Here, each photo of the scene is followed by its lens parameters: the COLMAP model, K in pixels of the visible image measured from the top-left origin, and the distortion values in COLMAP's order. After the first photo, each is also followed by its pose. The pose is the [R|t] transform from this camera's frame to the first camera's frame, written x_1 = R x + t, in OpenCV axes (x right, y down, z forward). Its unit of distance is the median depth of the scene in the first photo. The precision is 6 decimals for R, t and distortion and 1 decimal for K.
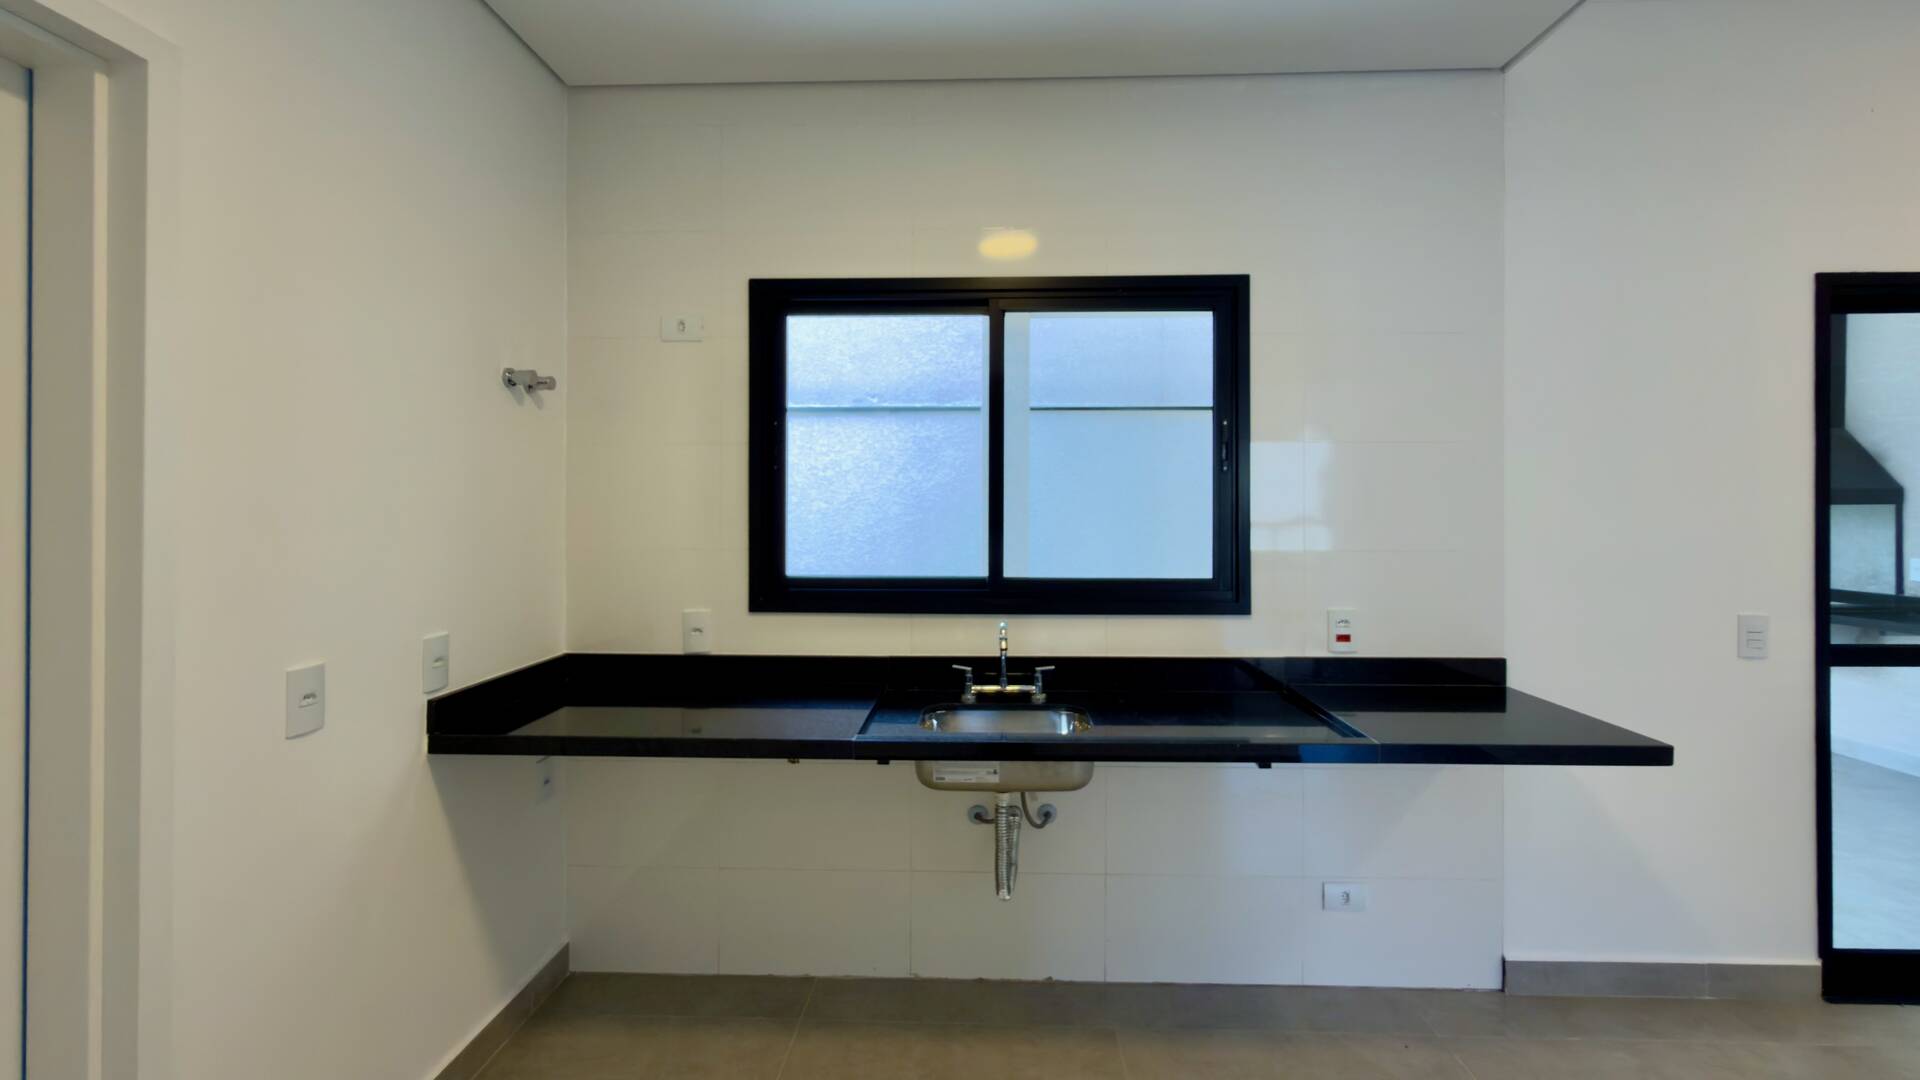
lens RADIAL K [[789.5, 0, 967.7], [0, 789.5, 503.8], [0, 0, 1]] dist [0.001132, 0.000400]
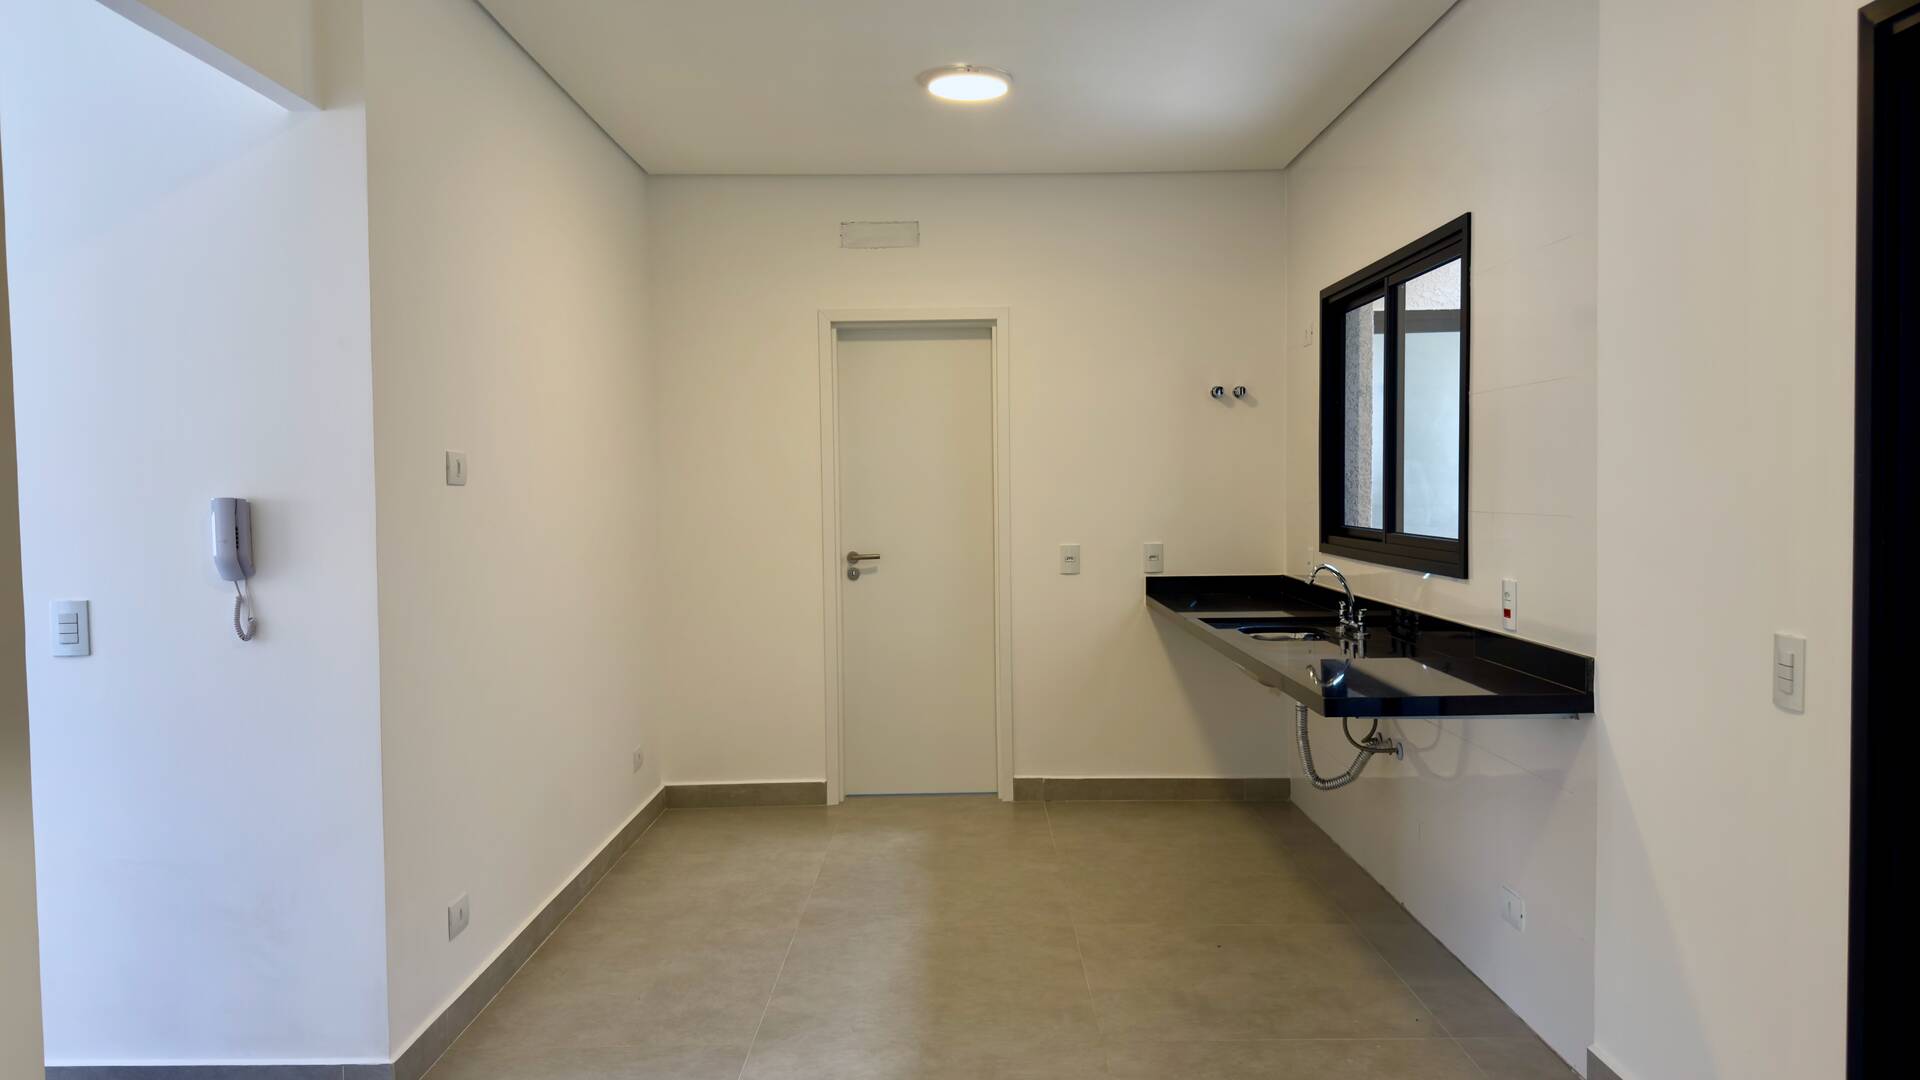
lens RADIAL K [[1336.9, 0, 961.6], [0, 1336.9, 550.2], [0, 0, 1]] dist [-0.001053, -0.000717]
pose [[0.025610, 0.046439, -0.998593, 1.920847], [0.020651, 0.998683, 0.046973, 0.019869], [0.999459, -0.021825, 0.024618, 0.369690]]
